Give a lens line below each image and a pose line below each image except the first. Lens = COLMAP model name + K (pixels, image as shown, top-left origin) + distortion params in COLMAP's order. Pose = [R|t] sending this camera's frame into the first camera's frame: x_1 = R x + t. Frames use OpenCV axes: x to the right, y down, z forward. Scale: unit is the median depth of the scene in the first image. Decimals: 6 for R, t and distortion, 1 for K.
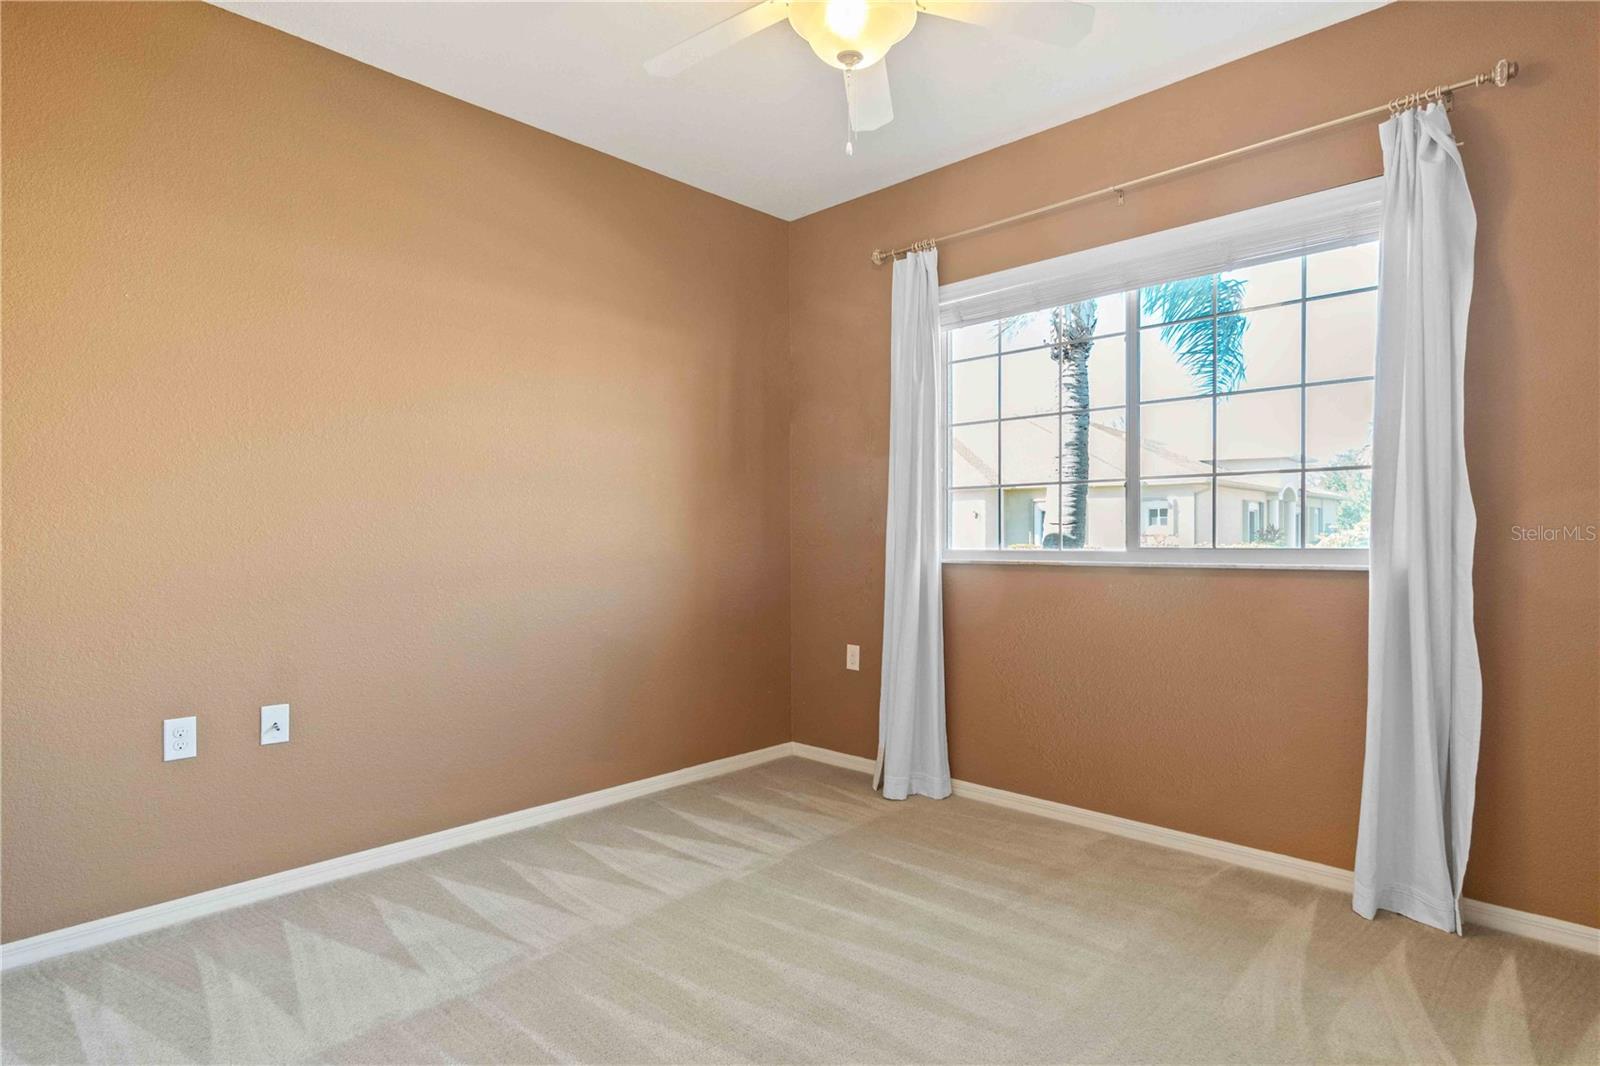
lens RADIAL K [[845.3, 0, 797.8], [0, 845.3, 514.6], [0, 0, 1]] dist [0.004008, 0.002931]
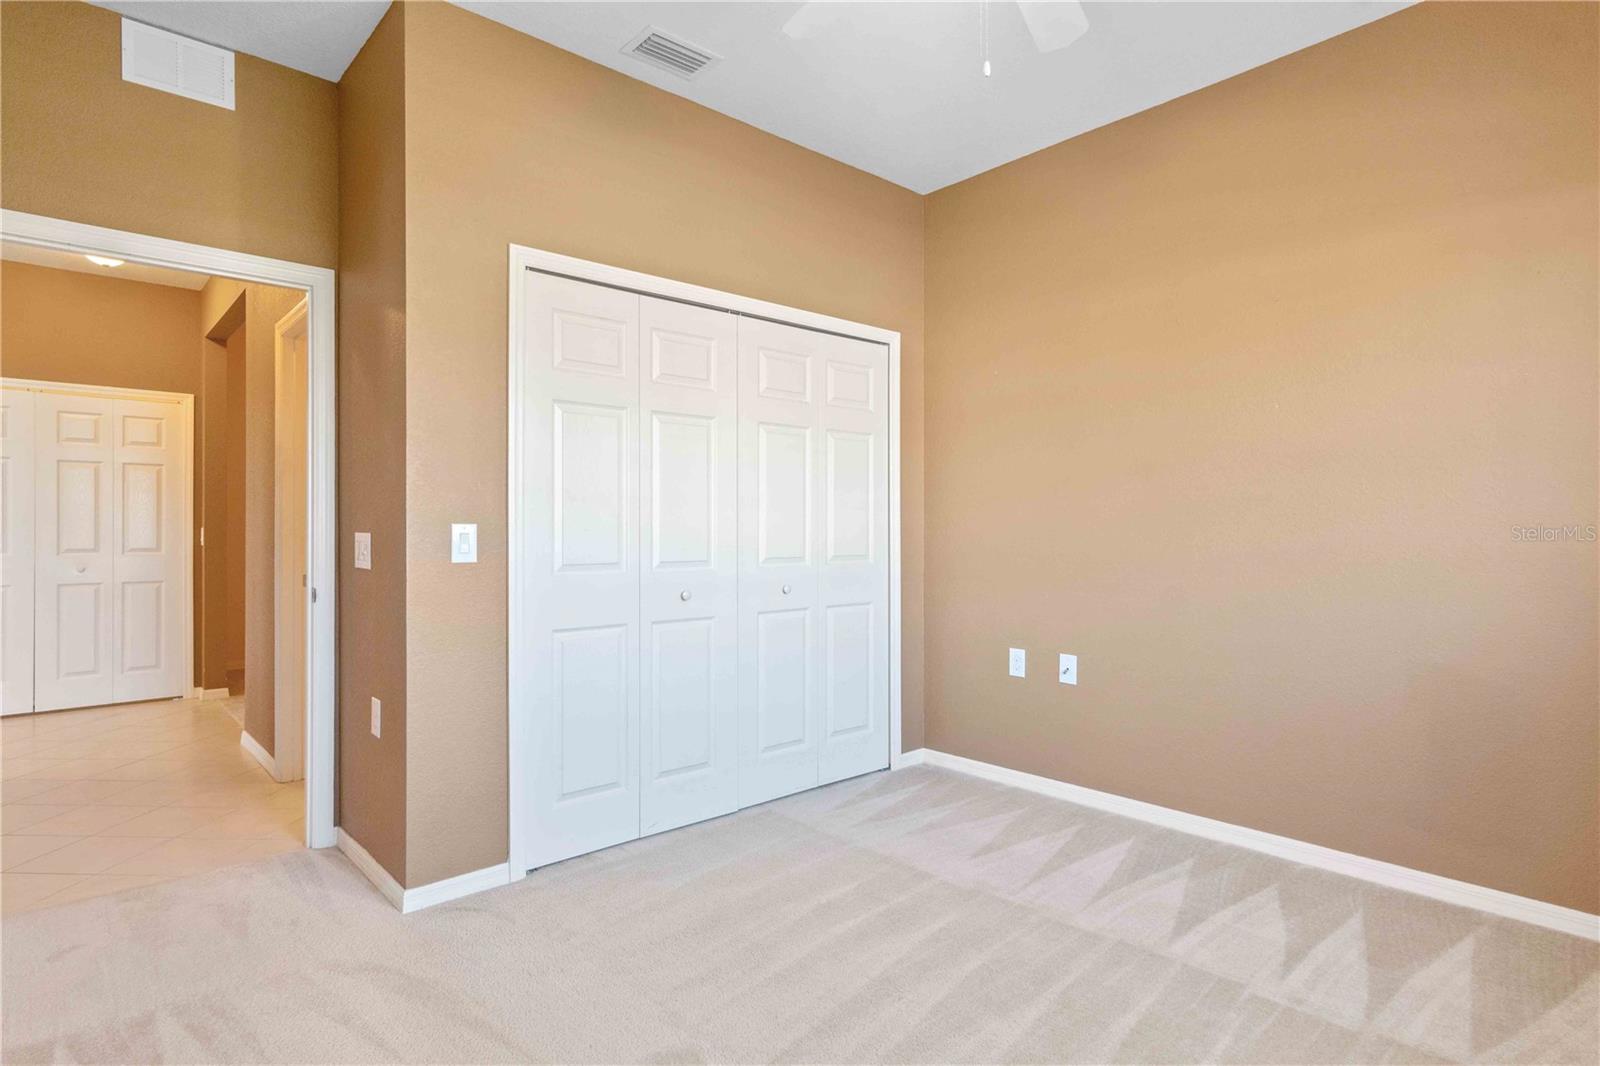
lens RADIAL K [[845.3, 0, 797.8], [0, 845.3, 514.6], [0, 0, 1]] dist [0.004008, 0.002931]
pose [[-0.072801, -0.009858, -0.997298, 0.714965], [0.027260, 0.999558, -0.011871, 0.015244], [0.996974, -0.028050, -0.072500, 0.692686]]
